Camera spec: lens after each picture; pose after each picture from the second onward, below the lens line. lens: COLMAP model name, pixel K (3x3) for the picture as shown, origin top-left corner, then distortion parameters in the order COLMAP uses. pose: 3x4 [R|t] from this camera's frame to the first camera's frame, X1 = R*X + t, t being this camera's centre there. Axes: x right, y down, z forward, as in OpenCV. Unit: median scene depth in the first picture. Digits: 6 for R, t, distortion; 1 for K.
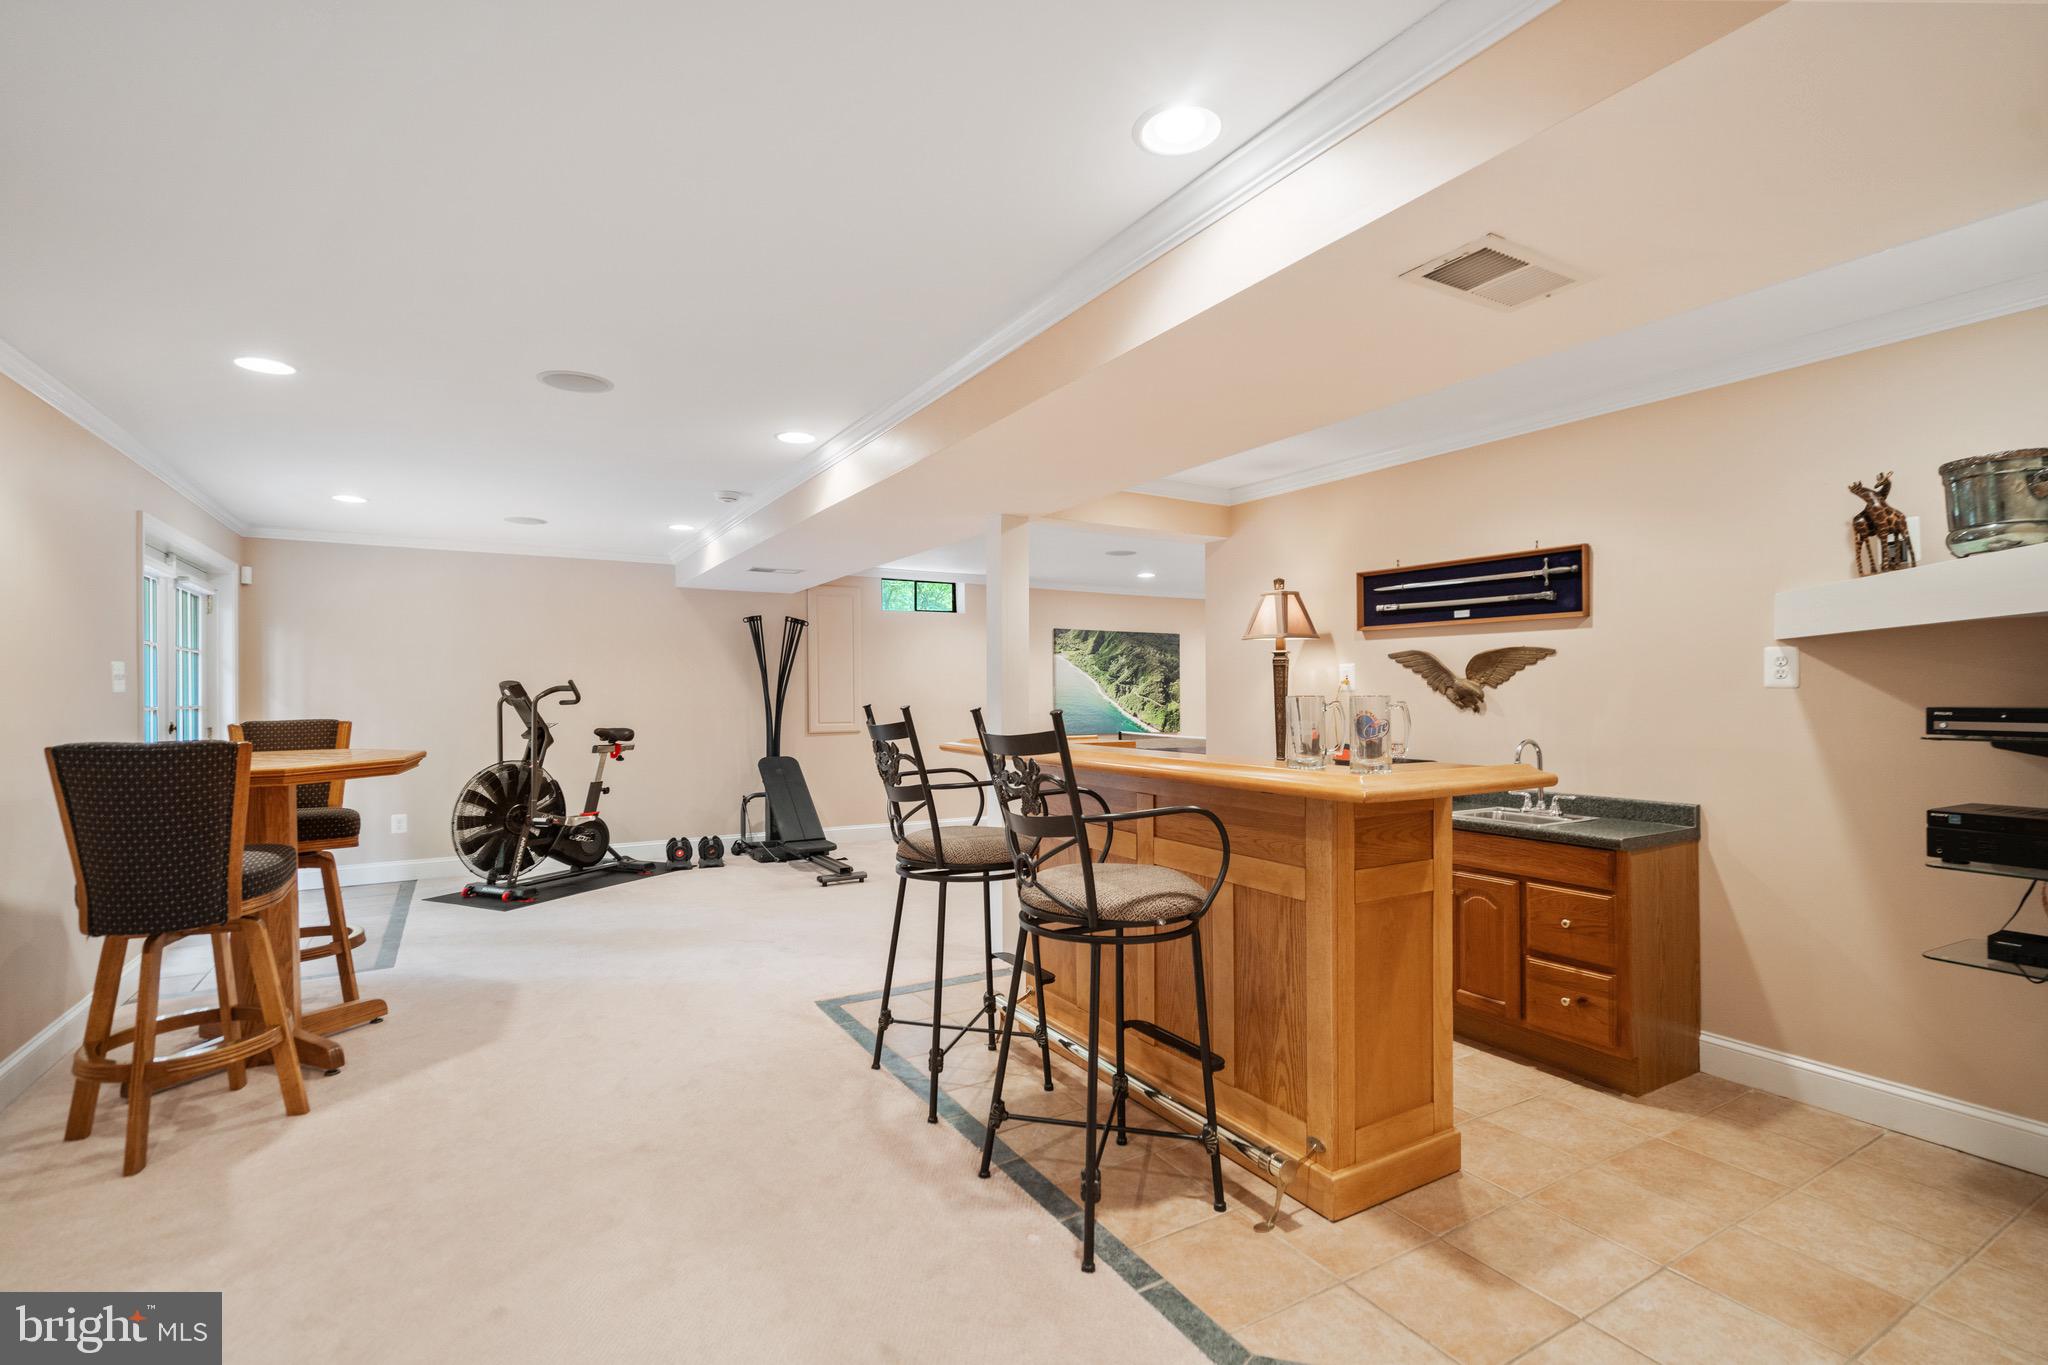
lens RADIAL K [[939.9, 0, 1025.3], [0, 939.9, 691.8], [0, 0, 1]] dist [-0.002494, 0.000901]
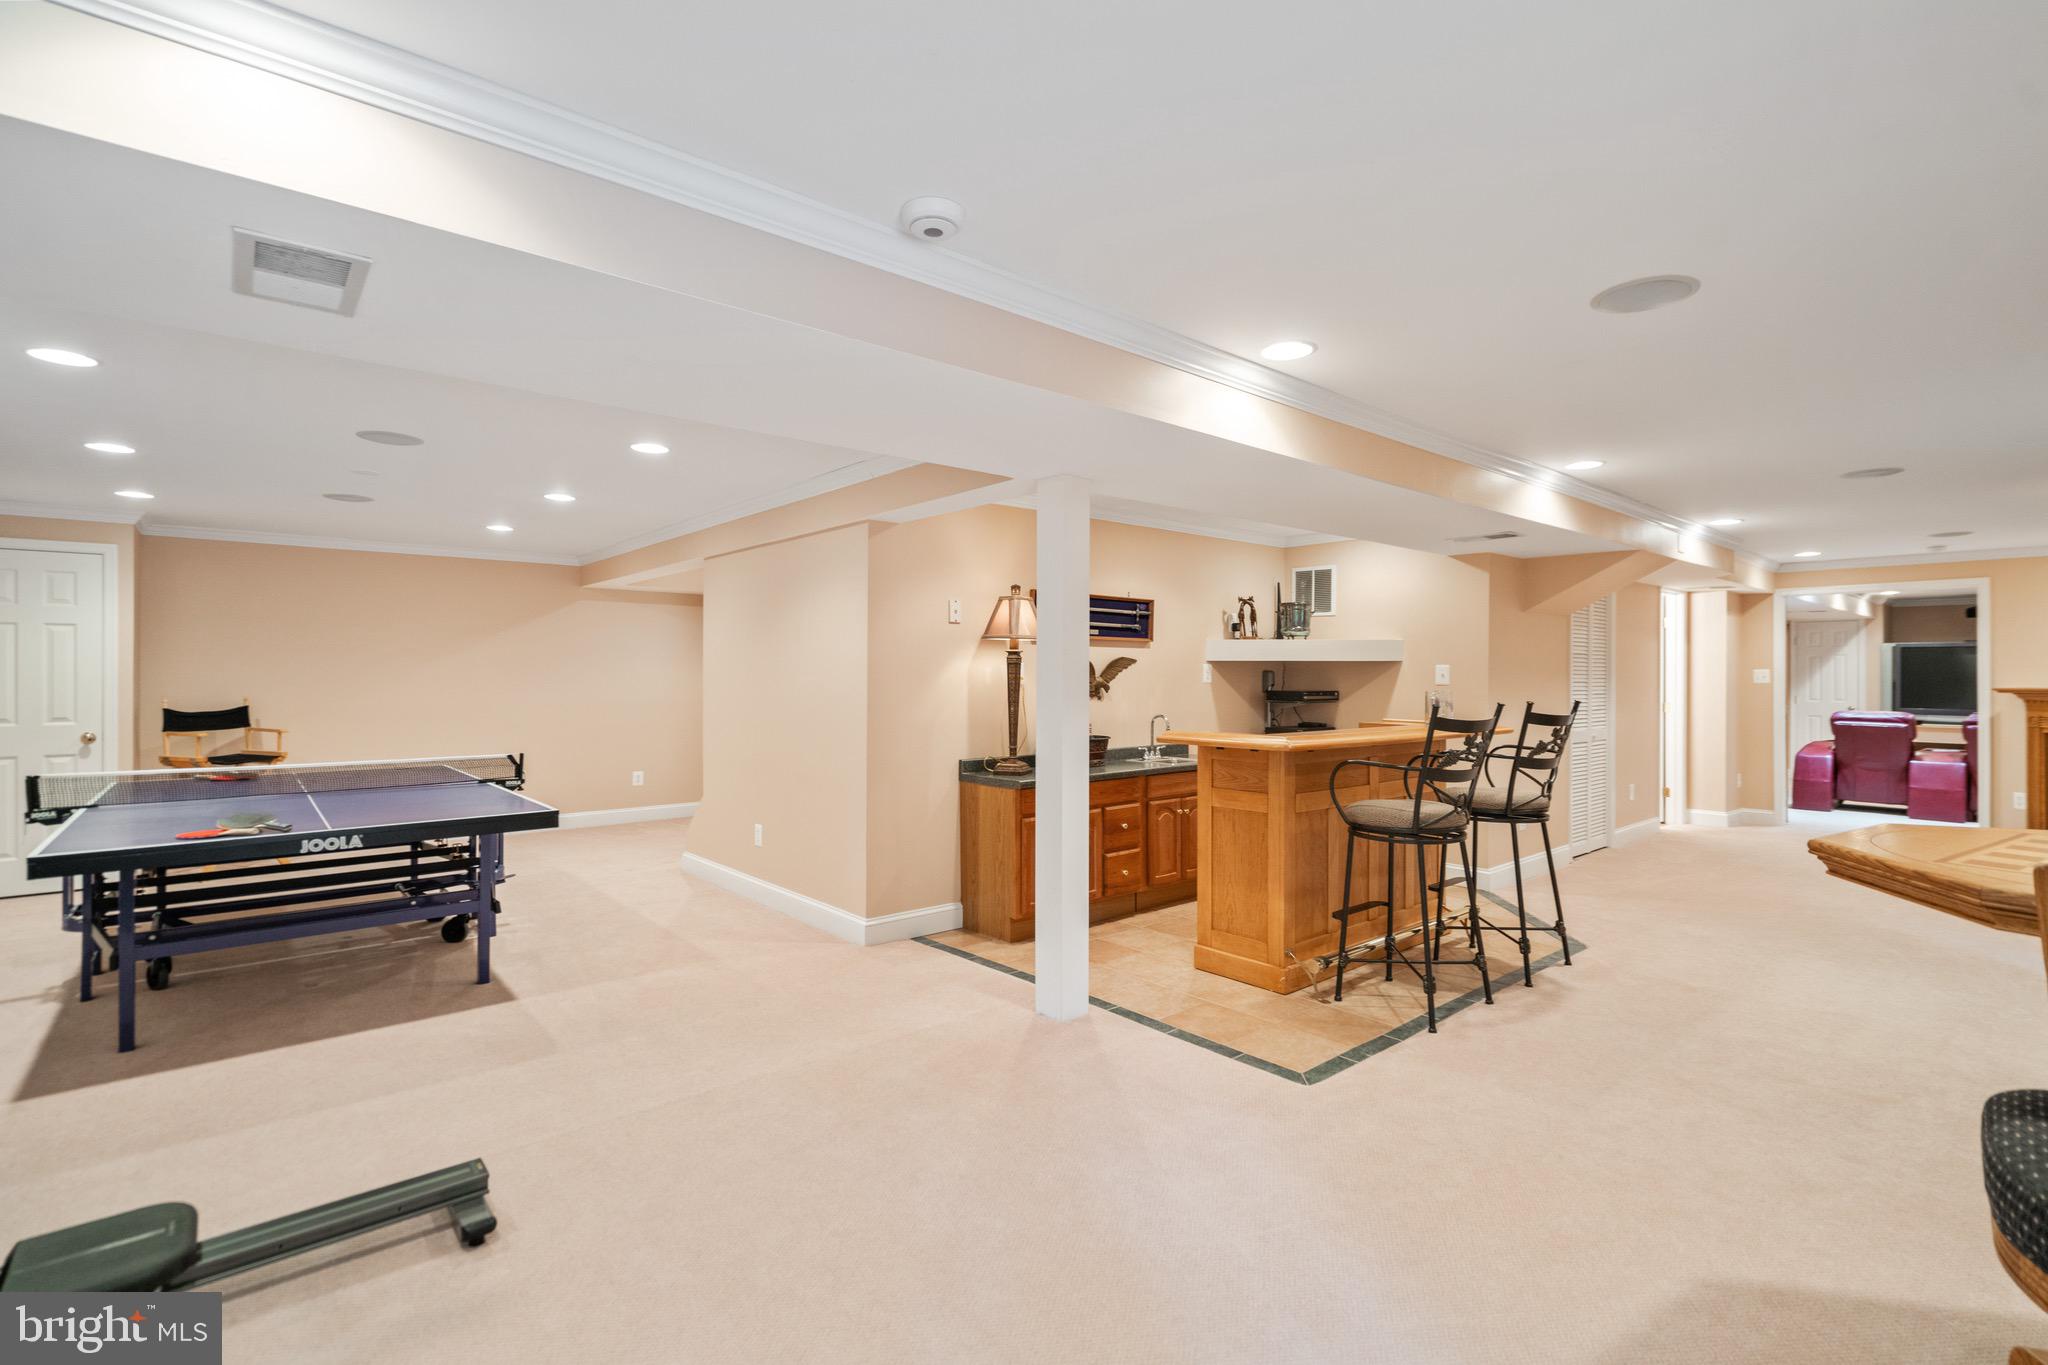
lens RADIAL K [[939.9, 0, 1028.2], [0, 939.9, 673.2], [0, 0, 1]] dist [-0.002494, 0.000901]
pose [[-0.167992, -0.000306, 0.985788, -0.435531], [-0.008789, 0.999961, -0.001187, -0.007525], [-0.985749, -0.008863, -0.167988, 0.615999]]
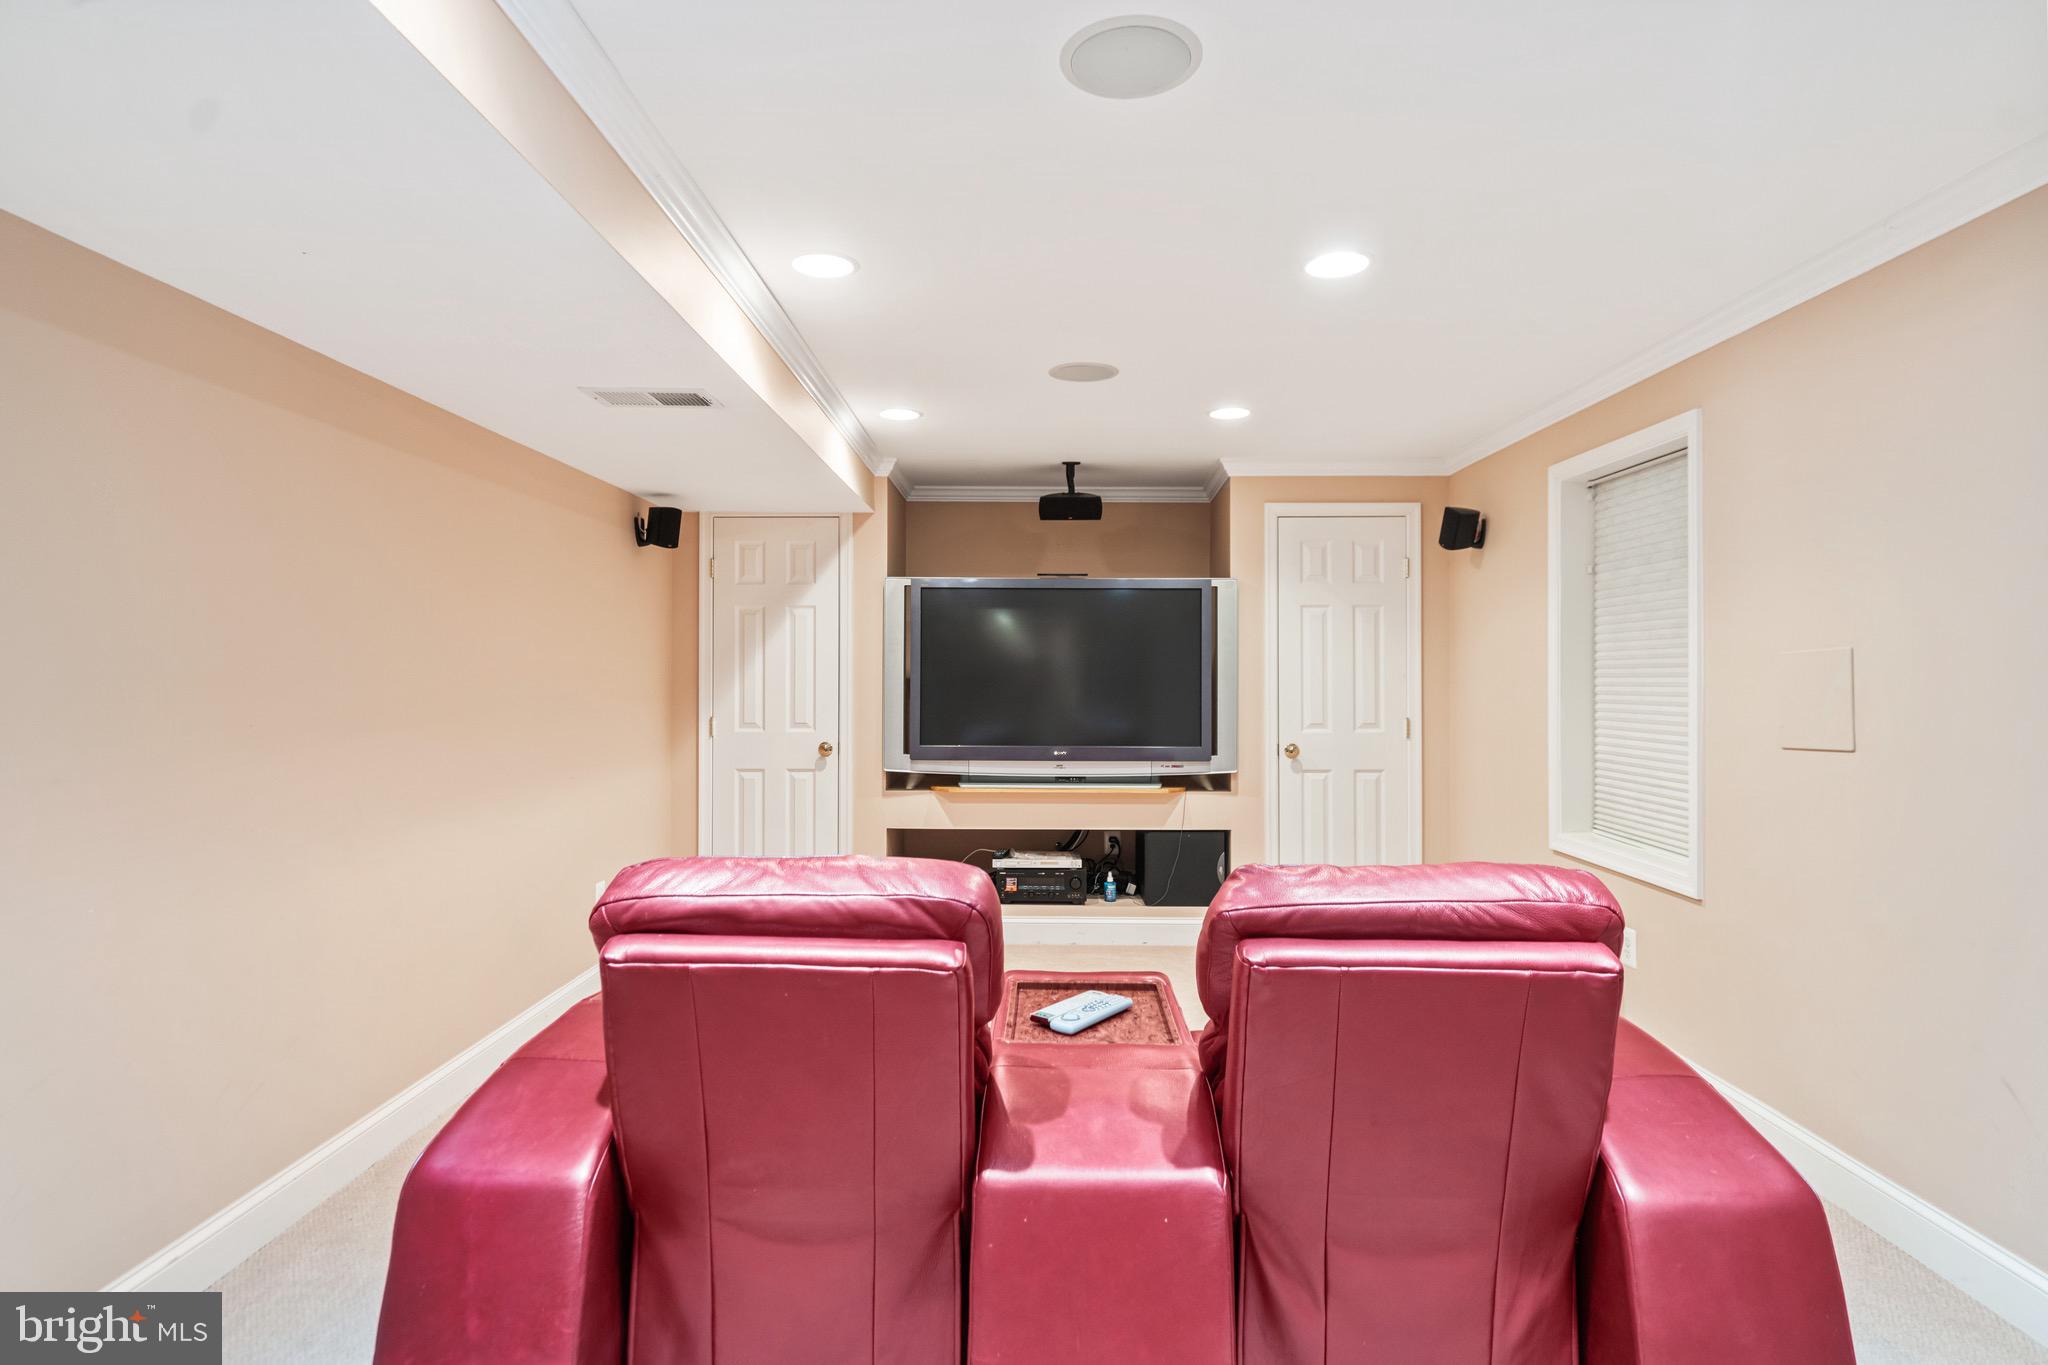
lens RADIAL K [[1061.0, 0, 1025.1], [0, 1061.0, 677.0], [0, 0, 1]] dist [0.005618, 0.003059]
pose [[-0.852938, -0.004880, 0.521990, 0.323873], [-0.007025, 0.999973, -0.002131, -0.006678], [-0.521965, -0.005484, -0.852949, -0.371368]]
